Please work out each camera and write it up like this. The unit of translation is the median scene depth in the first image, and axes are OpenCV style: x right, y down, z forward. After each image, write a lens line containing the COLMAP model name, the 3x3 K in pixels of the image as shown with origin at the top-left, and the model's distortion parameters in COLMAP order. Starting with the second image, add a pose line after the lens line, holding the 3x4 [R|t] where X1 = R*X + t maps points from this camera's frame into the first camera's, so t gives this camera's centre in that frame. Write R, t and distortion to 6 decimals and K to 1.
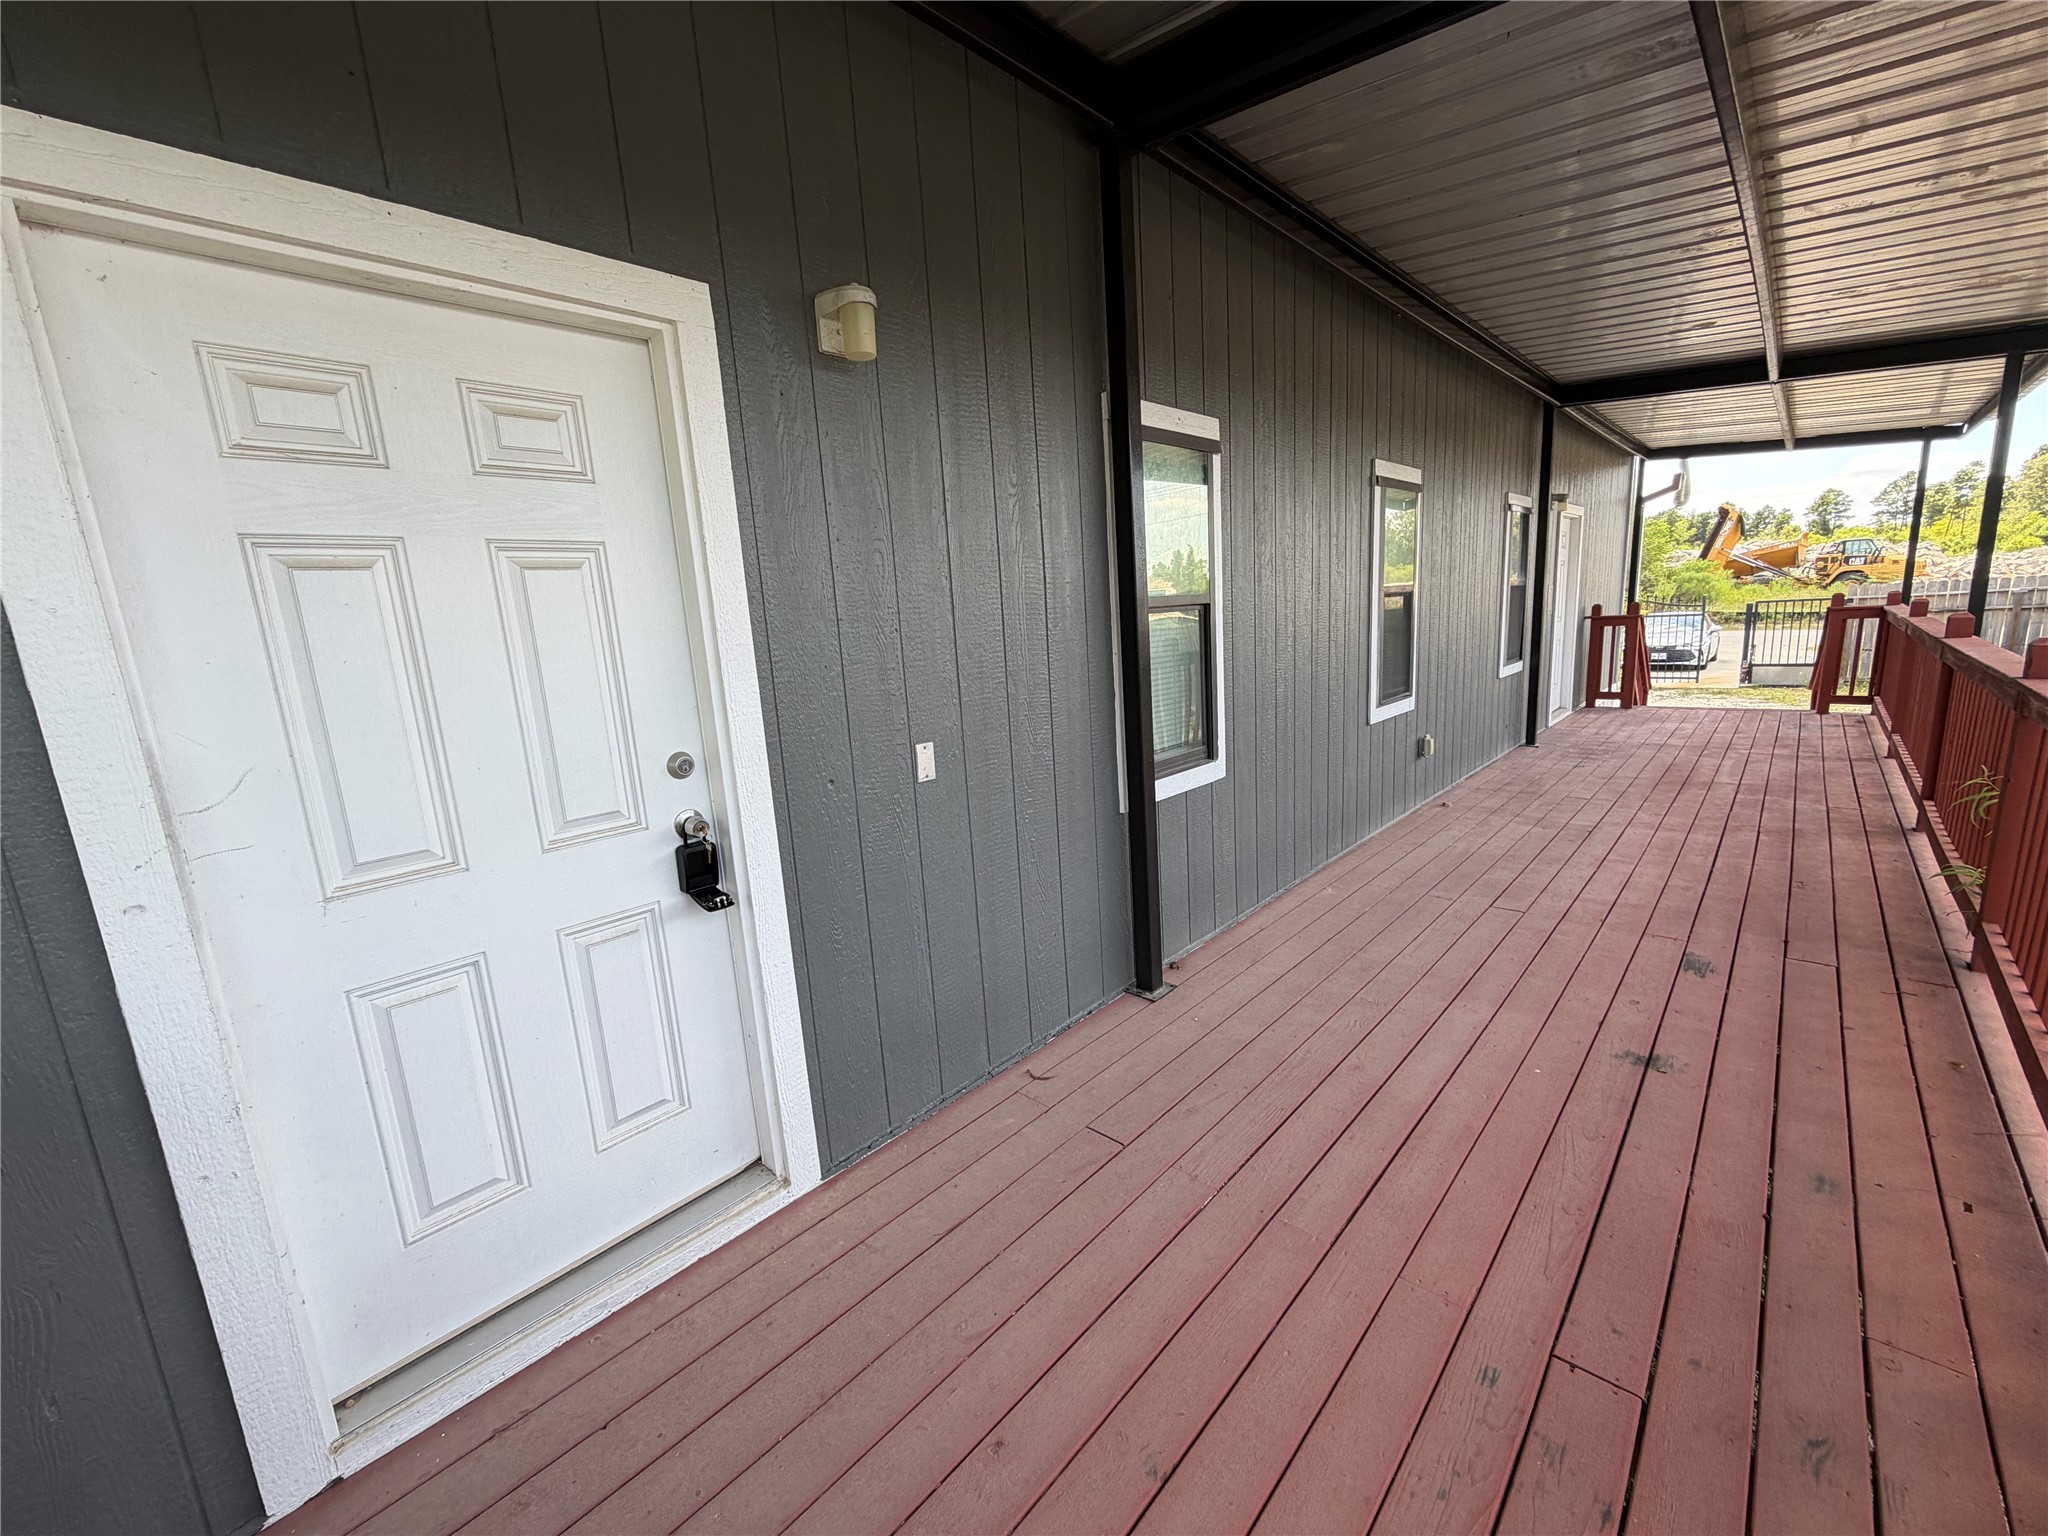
lens RADIAL K [[823.8, 0, 1034.7], [0, 823.8, 767.5], [0, 0, 1]] dist [0.002980, 0.000057]
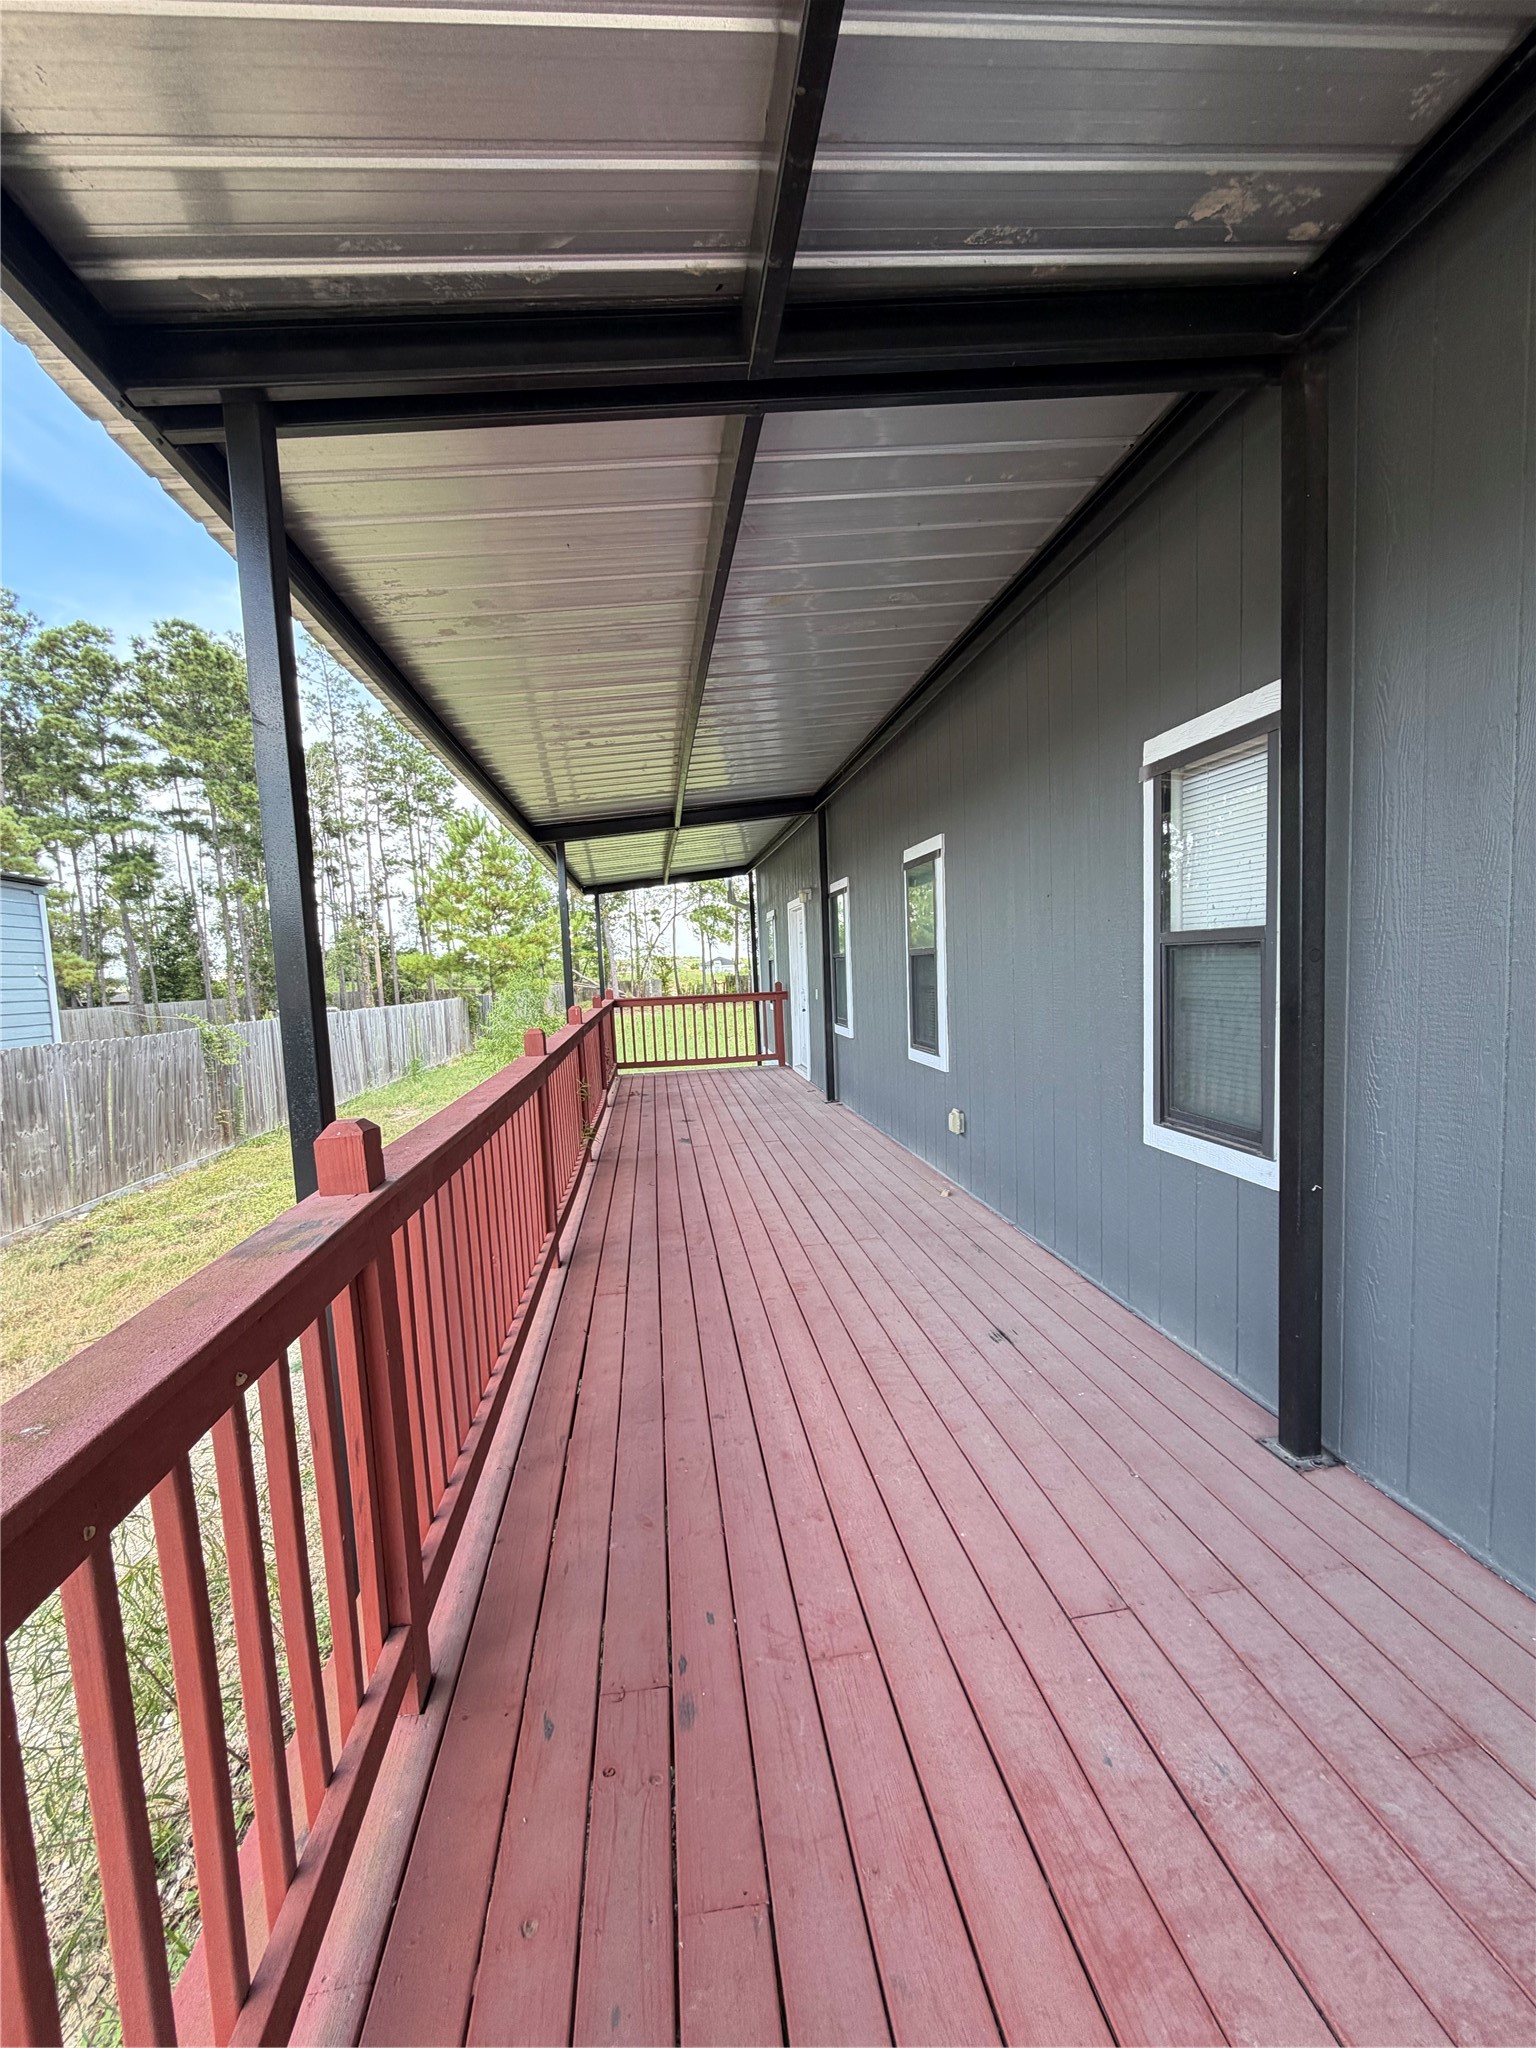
lens RADIAL K [[823.8, 0, 779.3], [0, 823.8, 1031.4], [0, 0, 1]] dist [0.002980, 0.000057]
pose [[-0.620083, 0.157985, -0.768465, 1.640532], [-0.064256, 0.965997, 0.250443, -0.435541], [0.781900, 0.204674, -0.588846, 1.741973]]
